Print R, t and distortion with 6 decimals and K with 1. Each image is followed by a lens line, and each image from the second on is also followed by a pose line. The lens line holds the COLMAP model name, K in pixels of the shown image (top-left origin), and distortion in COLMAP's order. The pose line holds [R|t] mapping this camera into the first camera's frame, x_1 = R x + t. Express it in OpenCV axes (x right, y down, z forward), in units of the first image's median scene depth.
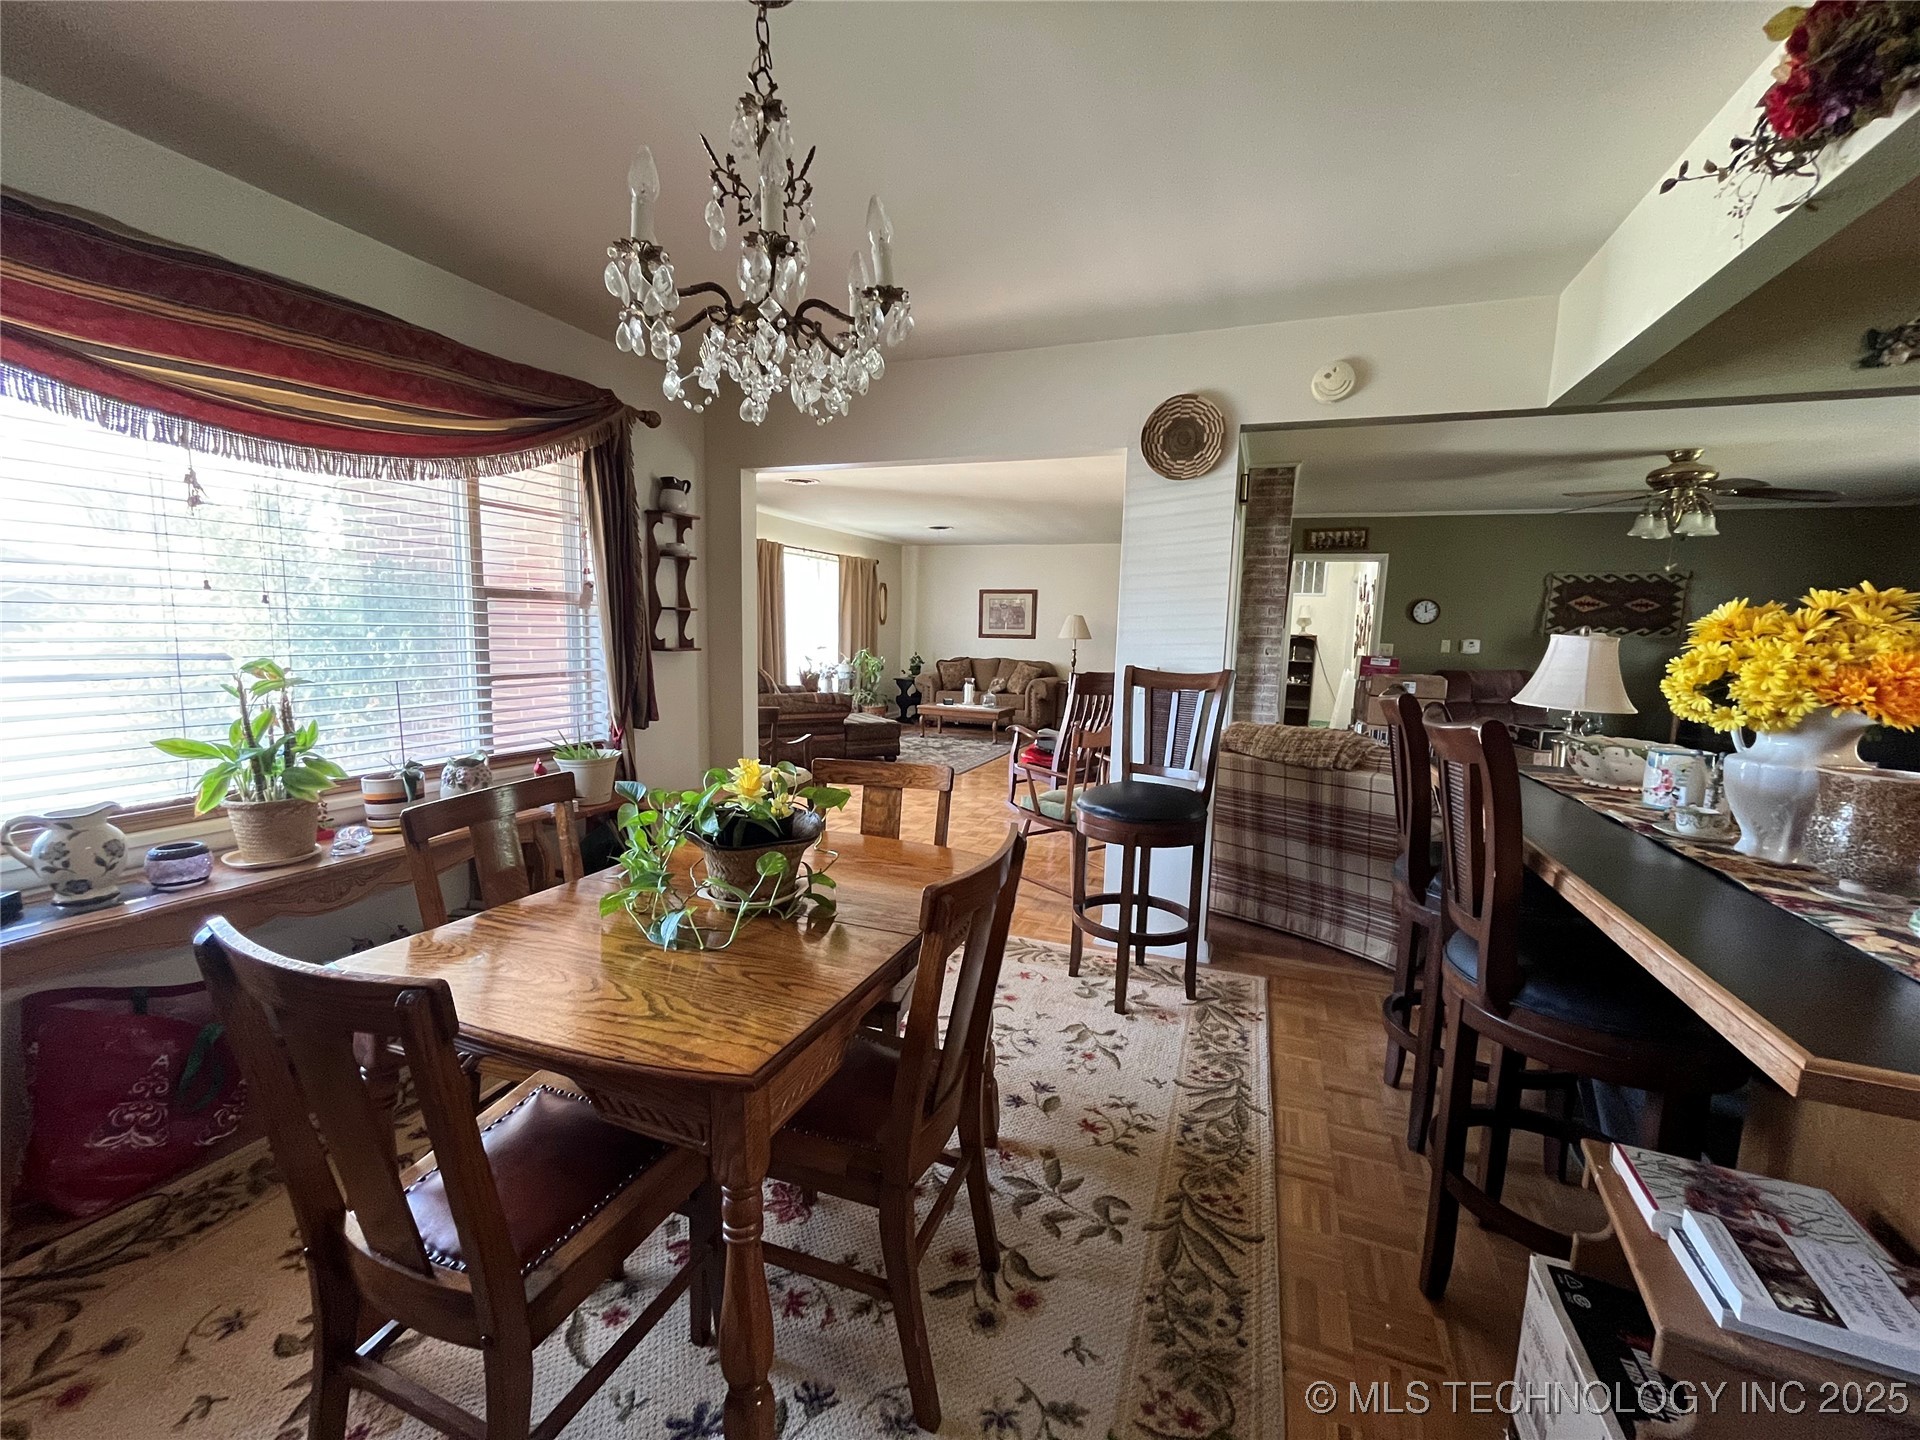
lens RADIAL K [[788.0, 0, 954.9], [0, 788.0, 725.7], [0, 0, 1]] dist [0.001578, 0.000267]
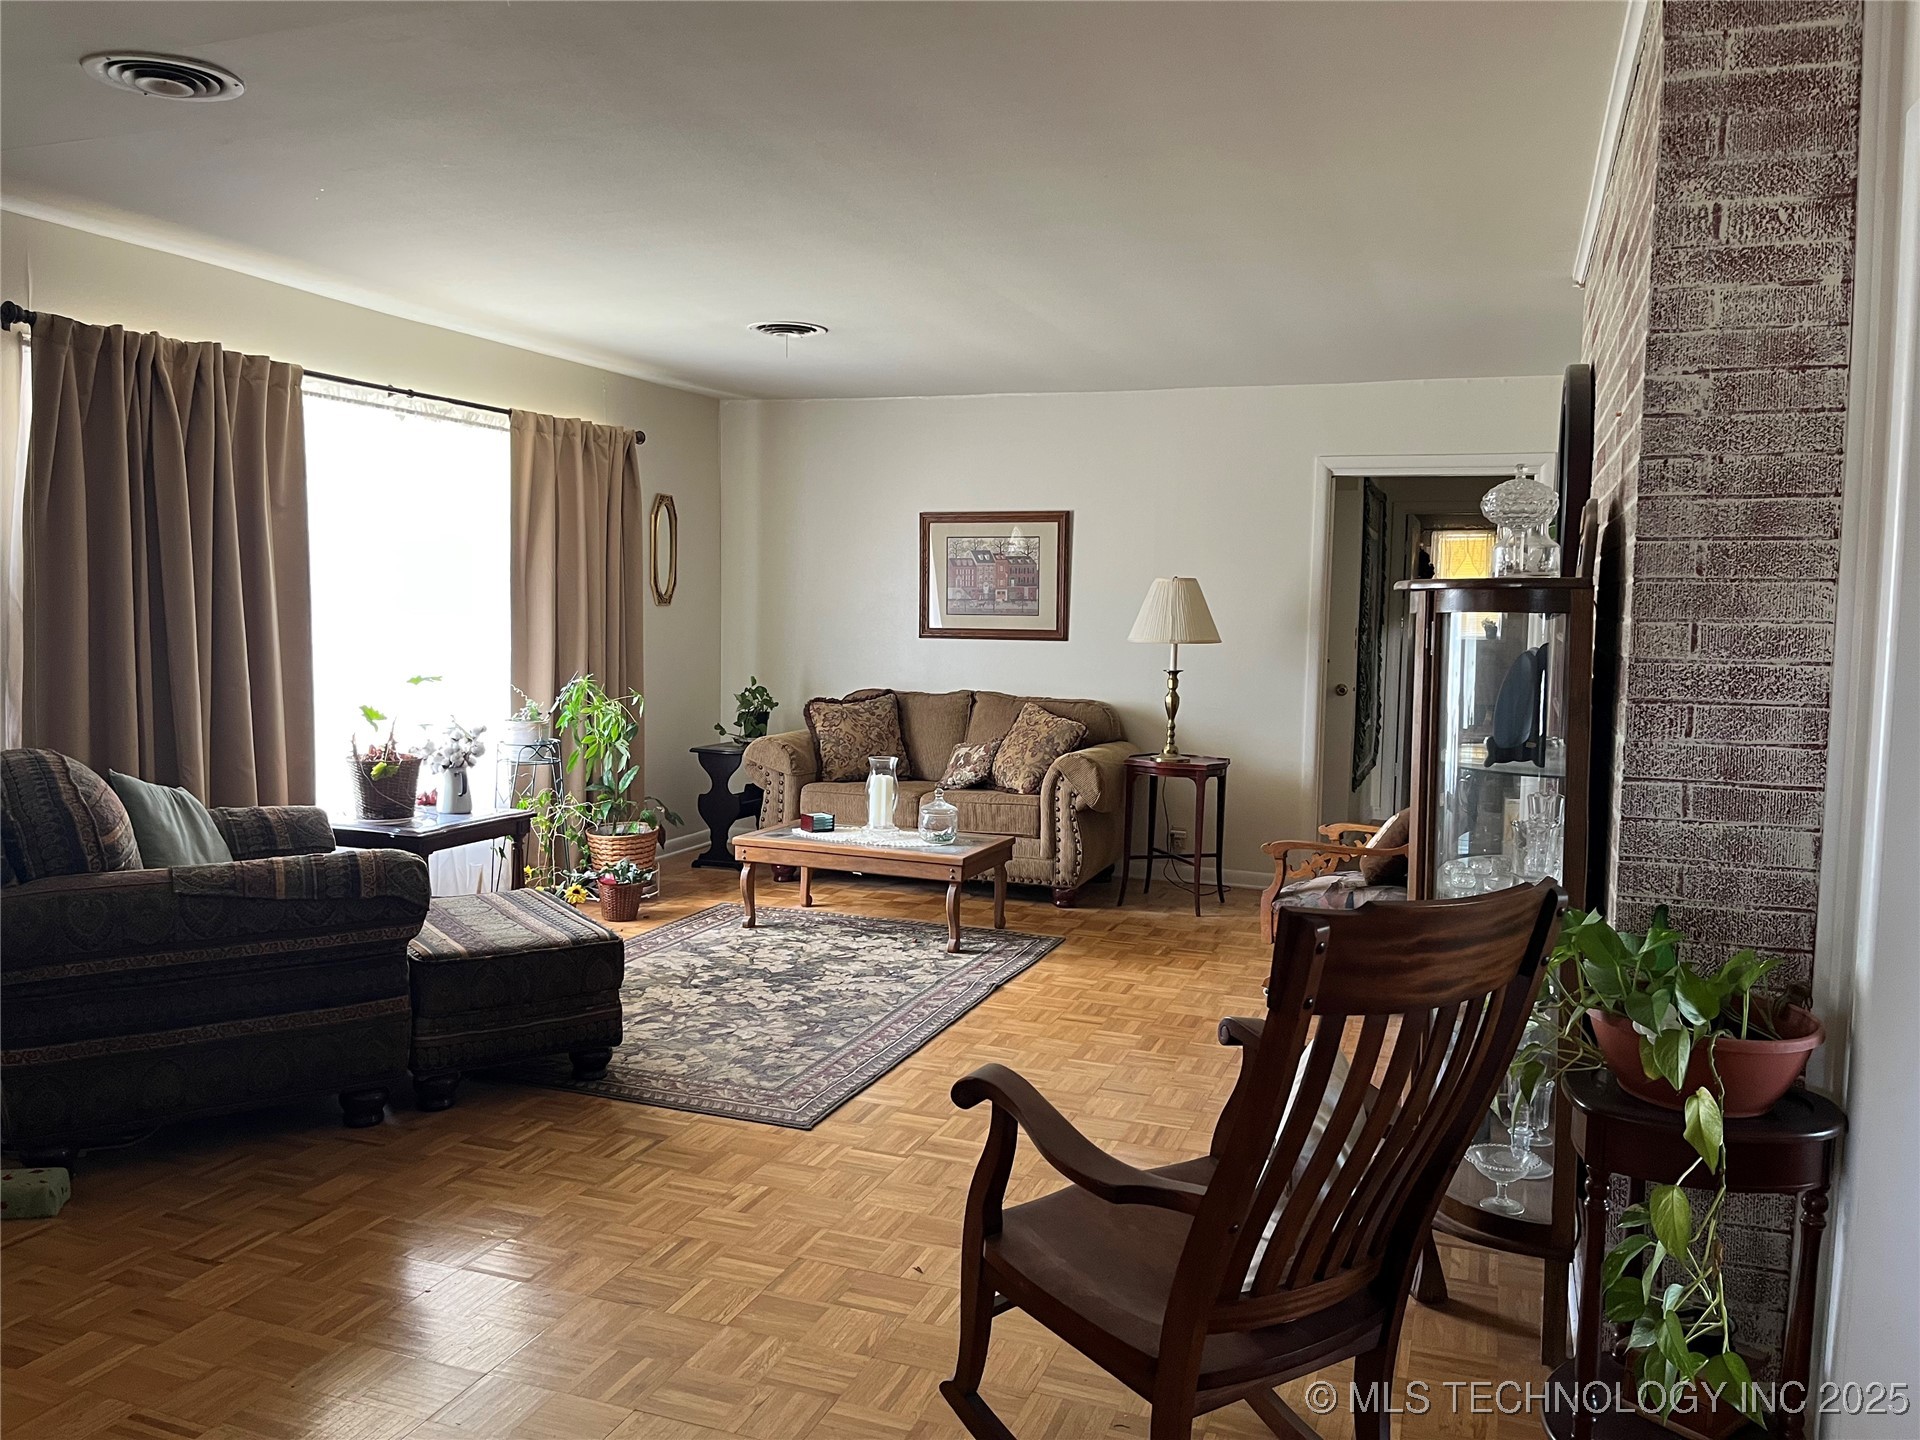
lens RADIAL K [[1444.0, 0, 958.6], [0, 1444.0, 715.4], [0, 0, 1]] dist [0.037926, -0.035615]
pose [[0.999684, -0.005957, 0.024435, 0.034112], [0.006992, 0.999072, -0.042506, -0.047275], [-0.024159, 0.042664, 0.998797, 0.322160]]
